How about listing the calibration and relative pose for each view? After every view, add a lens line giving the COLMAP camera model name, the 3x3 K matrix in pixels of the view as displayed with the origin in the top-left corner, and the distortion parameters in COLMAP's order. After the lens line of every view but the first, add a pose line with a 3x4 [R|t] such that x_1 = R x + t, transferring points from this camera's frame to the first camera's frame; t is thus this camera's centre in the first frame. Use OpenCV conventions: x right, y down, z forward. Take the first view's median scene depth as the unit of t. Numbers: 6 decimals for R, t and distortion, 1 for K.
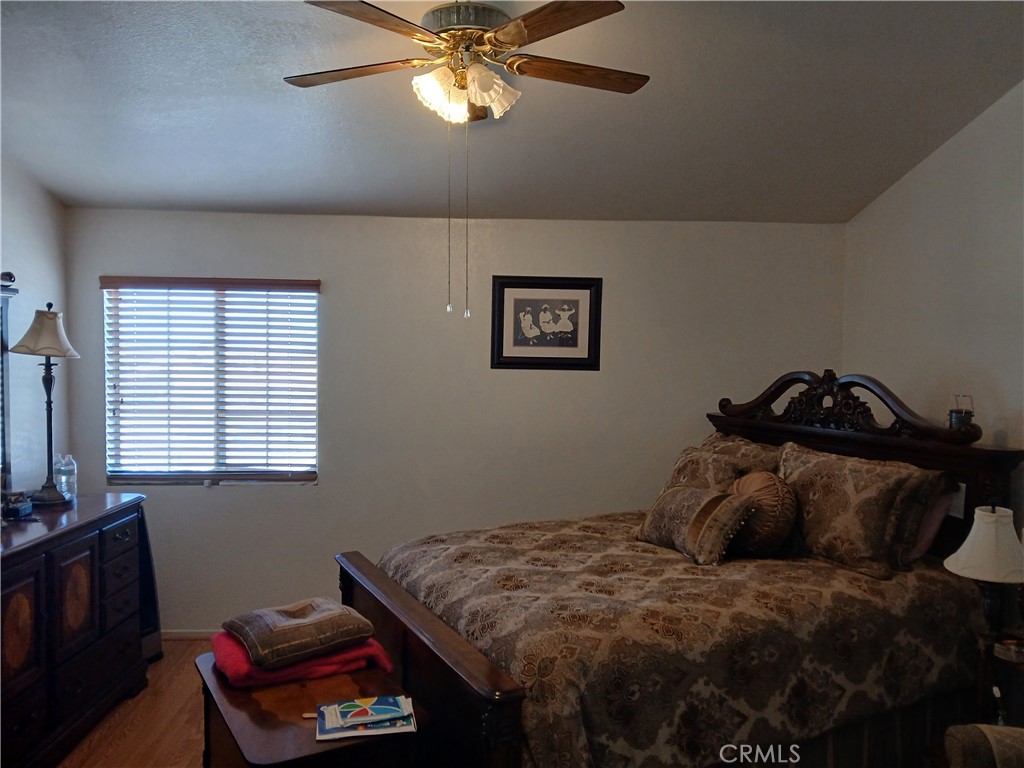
lens RADIAL K [[780.0, 0, 501.1], [0, 780.0, 383.3], [0, 0, 1]] dist [0.065466, -0.144617]
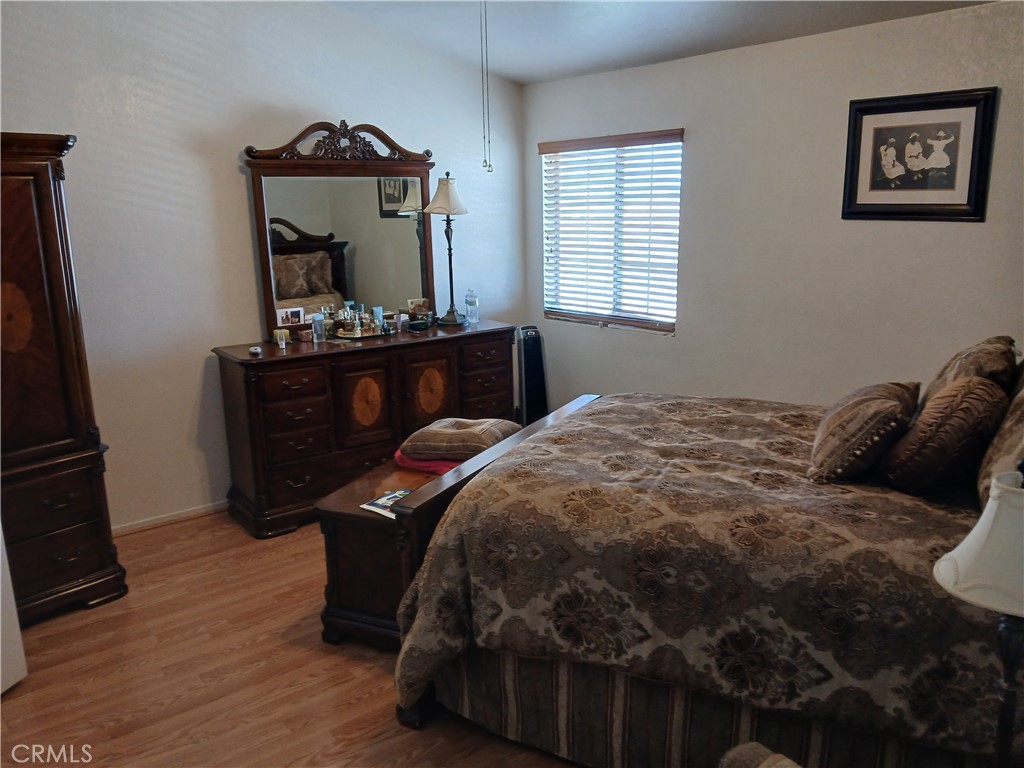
lens RADIAL K [[780.0, 0, 501.1], [0, 780.0, 383.3], [0, 0, 1]] dist [0.065466, -0.144617]
pose [[0.597353, 0.156372, -0.786586, 0.565632], [-0.007693, 0.981879, 0.189354, -0.004234], [0.801942, -0.107060, 0.587731, 0.263333]]
